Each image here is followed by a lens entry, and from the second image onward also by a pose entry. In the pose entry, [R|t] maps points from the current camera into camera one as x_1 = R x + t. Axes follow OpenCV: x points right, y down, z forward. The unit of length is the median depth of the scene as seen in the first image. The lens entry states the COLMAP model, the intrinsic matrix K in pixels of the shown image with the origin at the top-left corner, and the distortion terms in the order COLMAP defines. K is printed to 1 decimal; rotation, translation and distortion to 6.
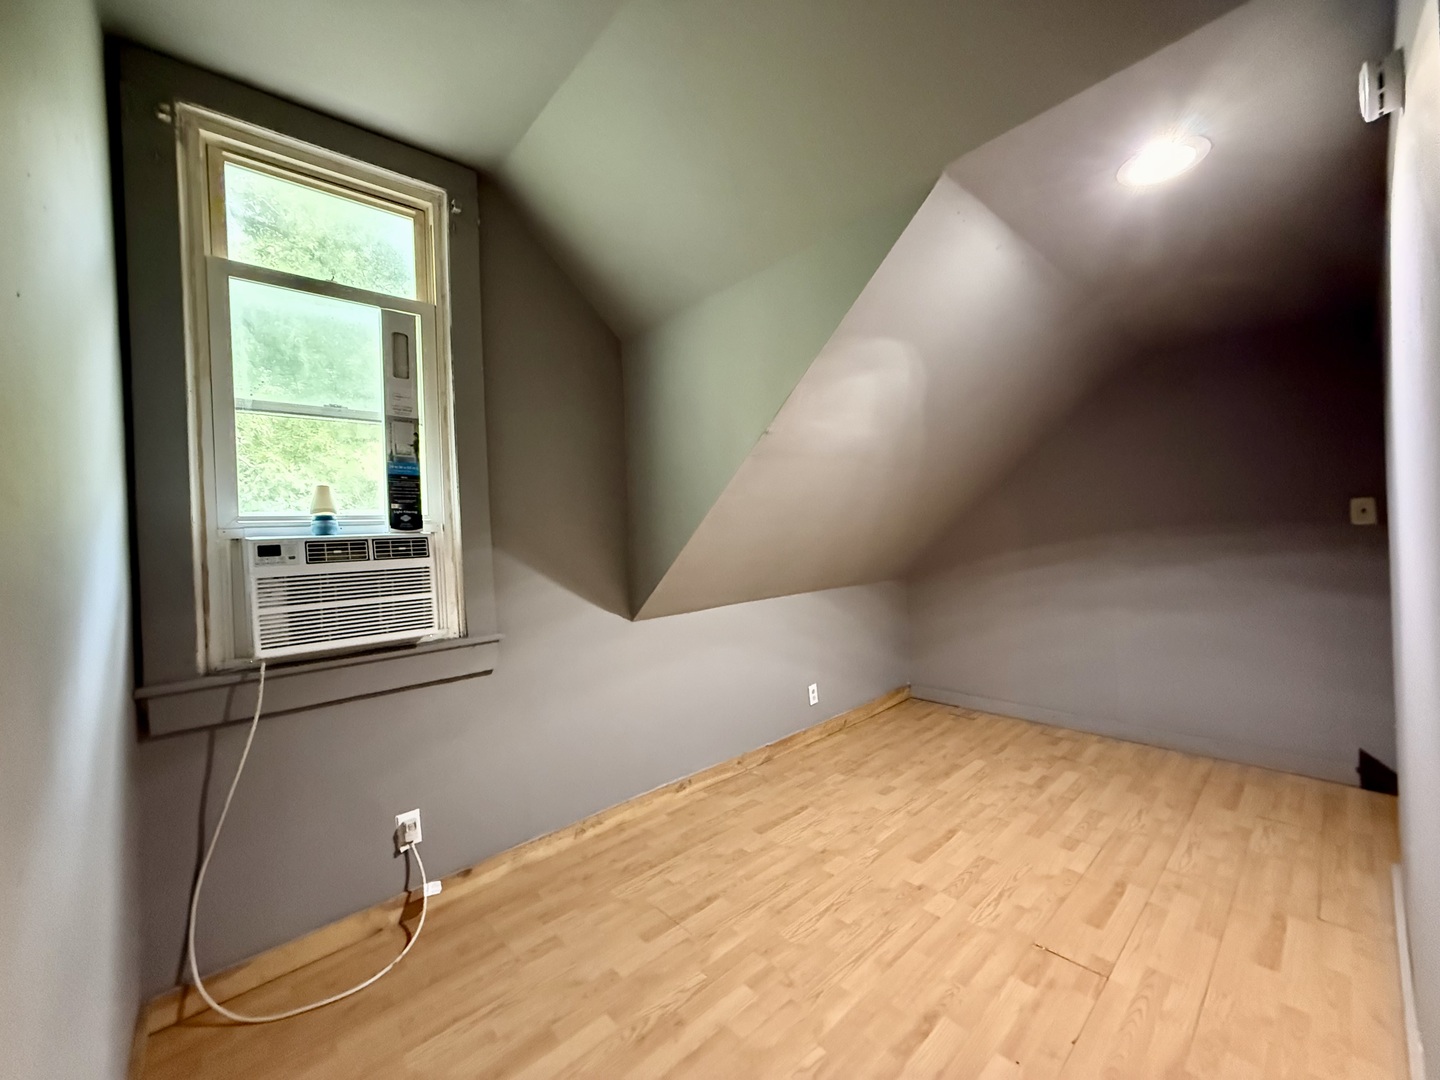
lens RADIAL K [[570.4, 0, 717.5], [0, 570.4, 541.6], [0, 0, 1]] dist [0.009266, -0.001049]
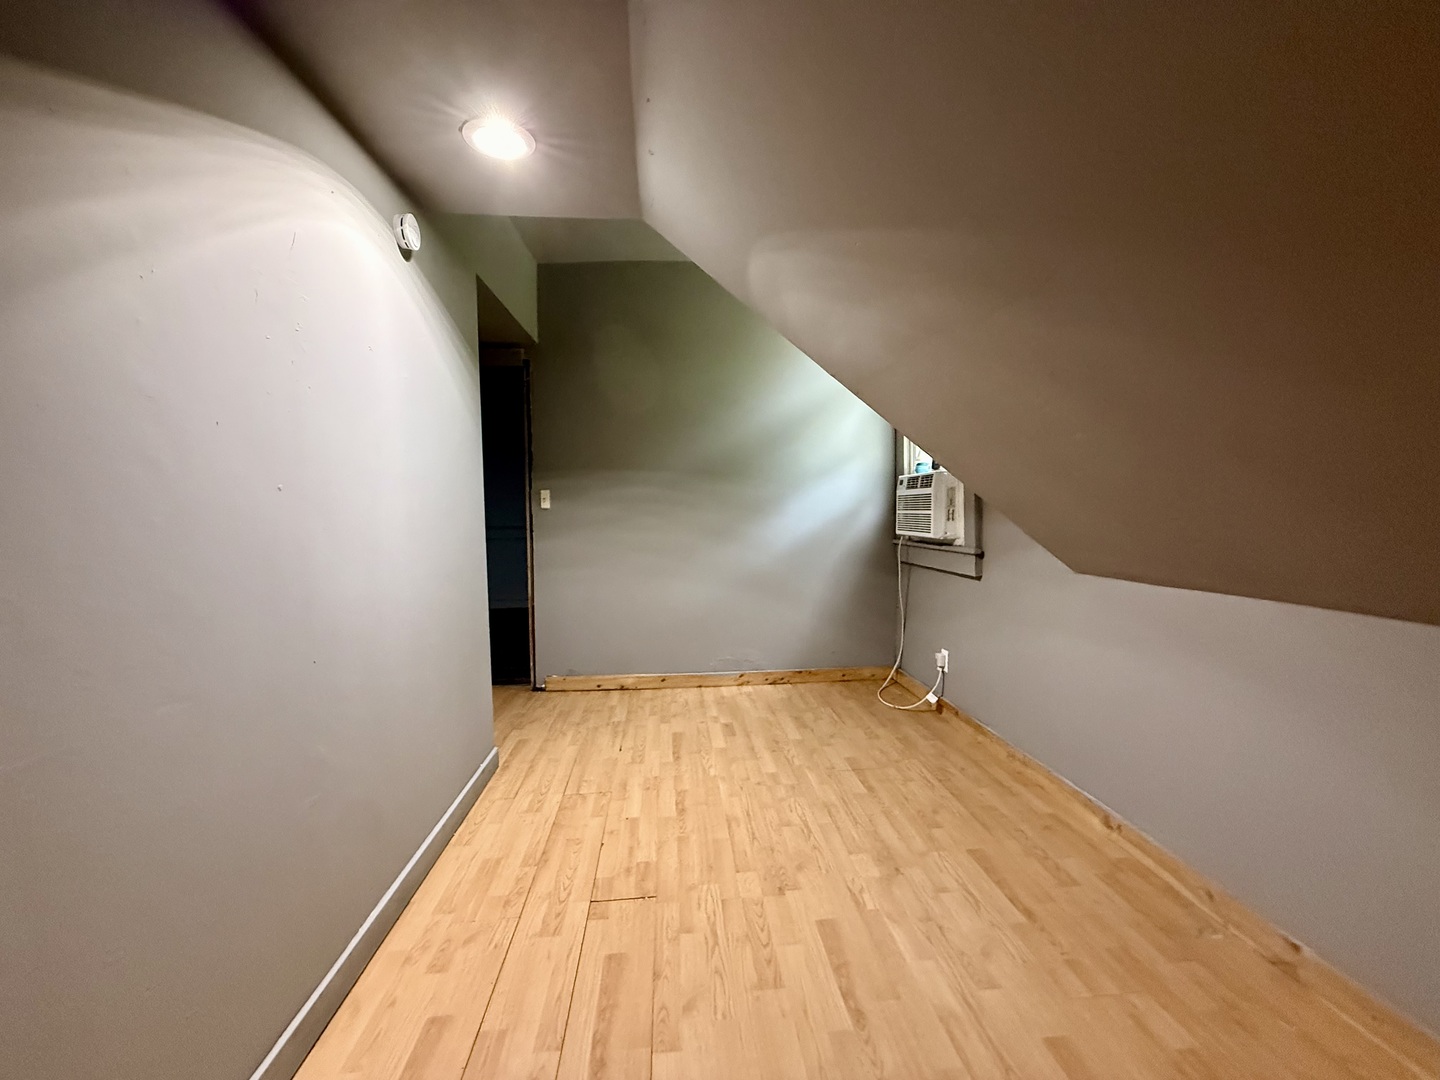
lens RADIAL K [[570.4, 0, 718.2], [0, 570.4, 536.0], [0, 0, 1]] dist [0.009266, -0.001049]
pose [[-0.600504, 0.090691, -0.794462, 1.124419], [0.030506, 0.995422, 0.090574, 0.000993], [0.799040, 0.030154, -0.600522, 1.540180]]
